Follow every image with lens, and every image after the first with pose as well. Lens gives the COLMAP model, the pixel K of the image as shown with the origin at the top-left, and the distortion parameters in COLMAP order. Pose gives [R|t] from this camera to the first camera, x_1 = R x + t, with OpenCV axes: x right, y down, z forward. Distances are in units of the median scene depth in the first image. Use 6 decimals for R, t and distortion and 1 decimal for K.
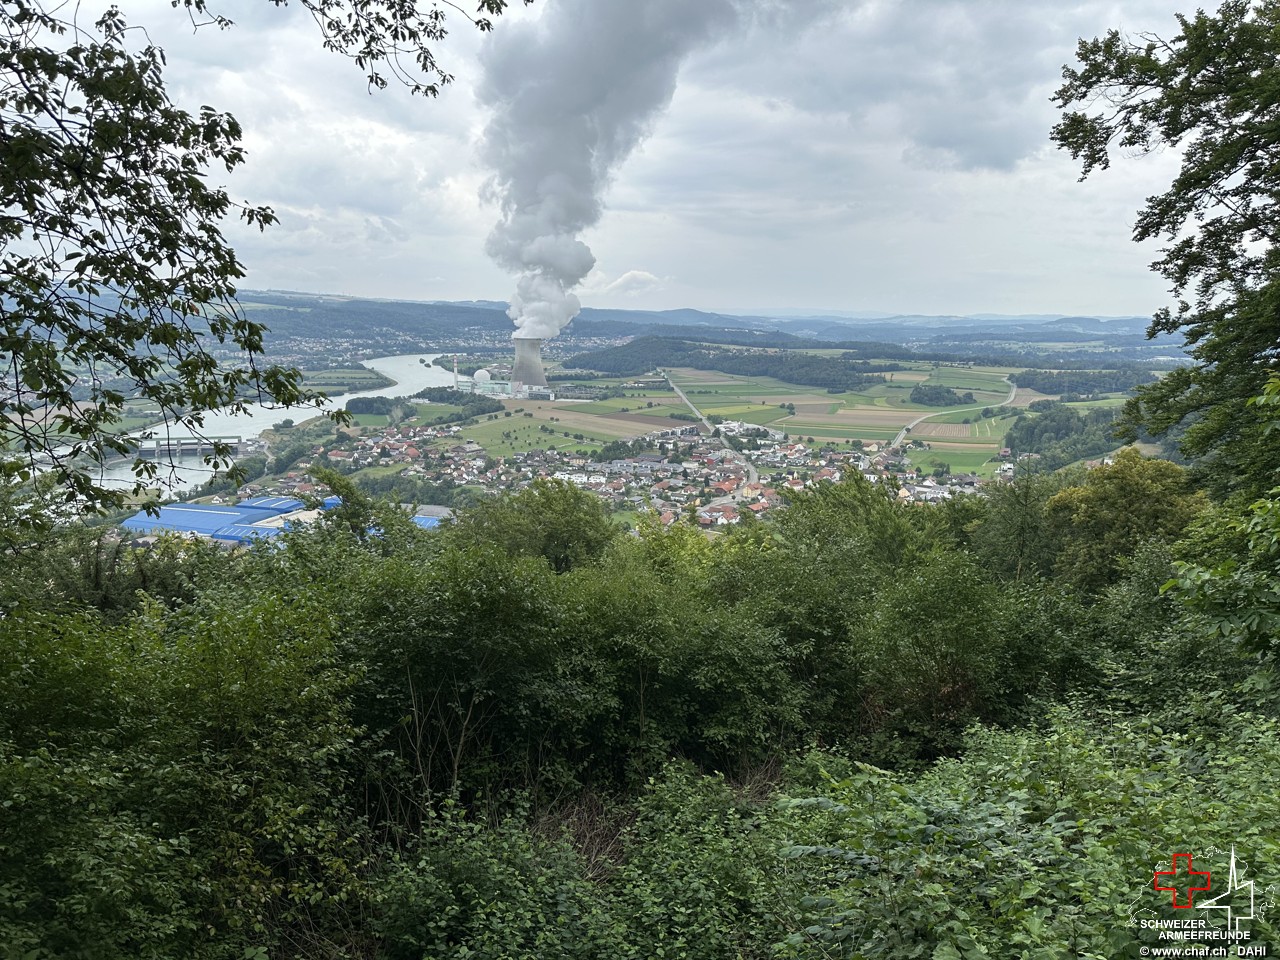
lens RADIAL K [[909.5, 0, 640.0], [0, 909.5, 480.0], [0, 0, 1]] dist [0.138592, -0.197479]
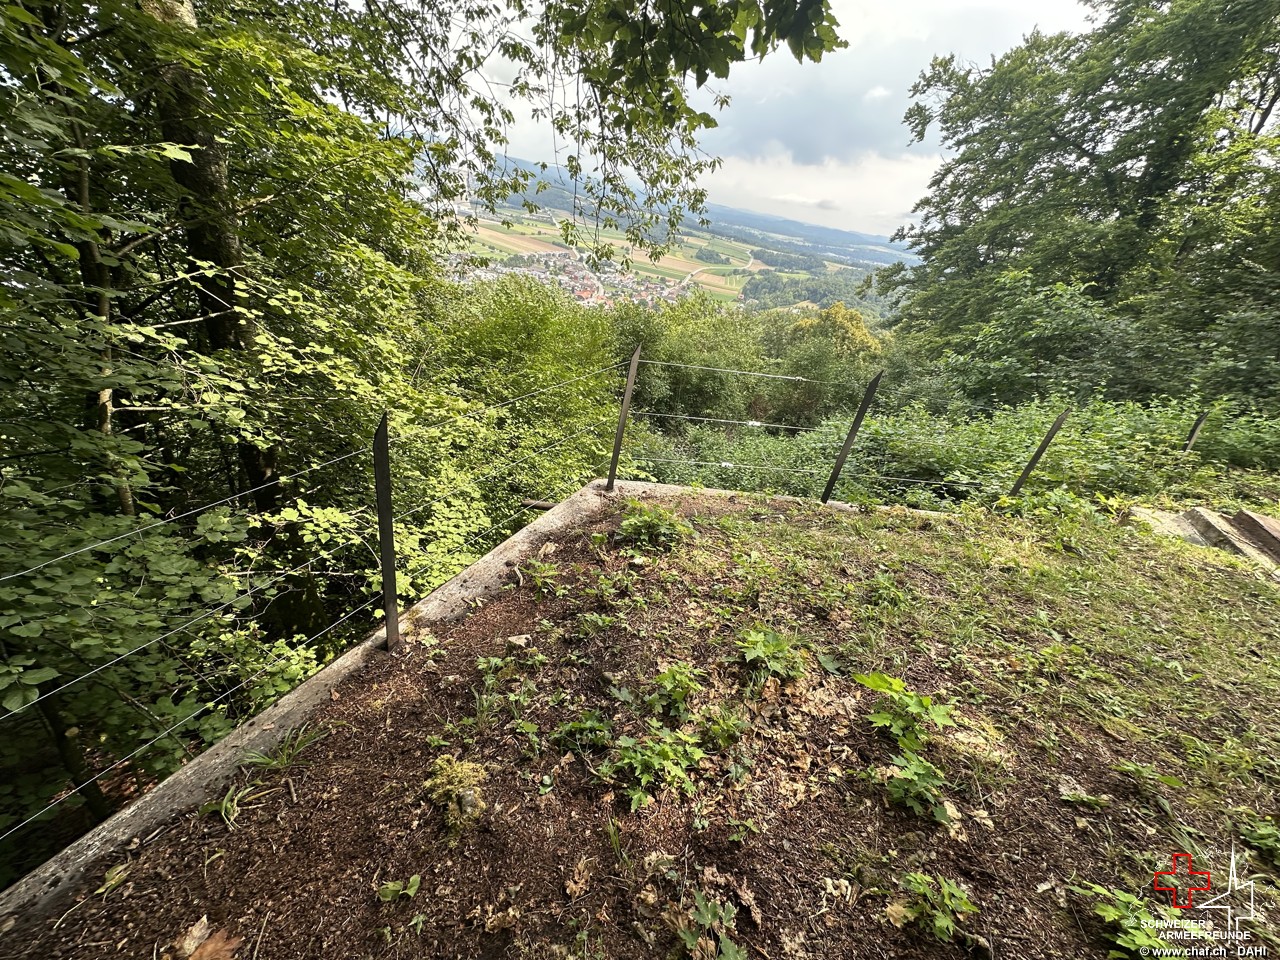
lens RADIAL K [[523.5, 0, 640.0], [0, 523.5, 480.0], [0, 0, 1]] dist [0.001279, 0.000086]
pose [[0.969862, 0.059046, 0.236393, -0.335415], [-0.135591, 0.936882, 0.322285, 0.054983], [-0.202443, -0.344625, 0.916652, -0.112278]]
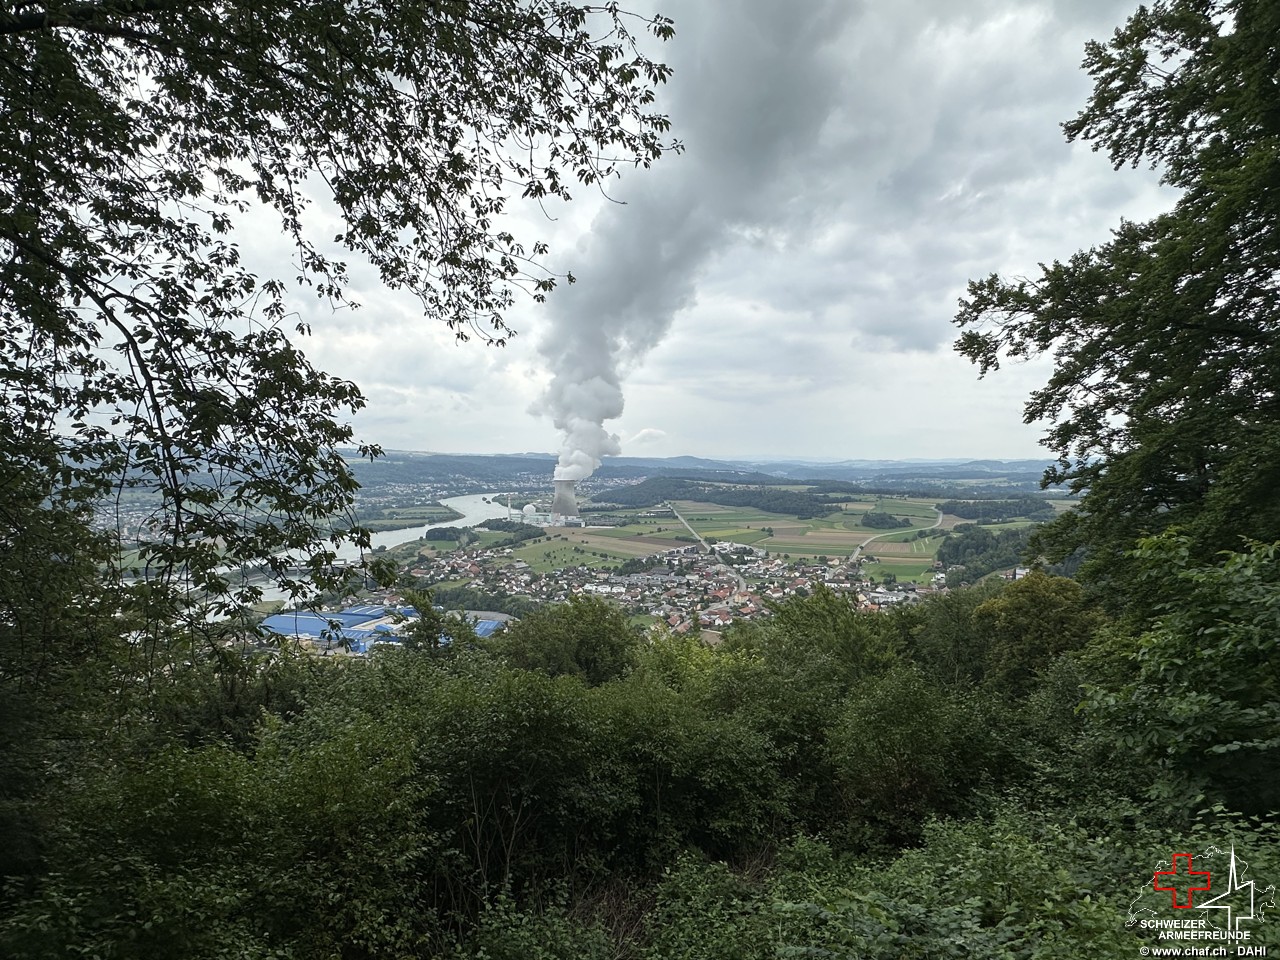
lens RADIAL K [[712.7, 0, 636.5], [0, 712.7, 478.0], [0, 0, 1]] dist [-0.002465, 0.017481]
pose [[0.999705, -0.013490, -0.020204, -0.002371], [0.010225, 0.988055, -0.153762, -0.034467], [0.022037, 0.153510, 0.987901, -0.006377]]
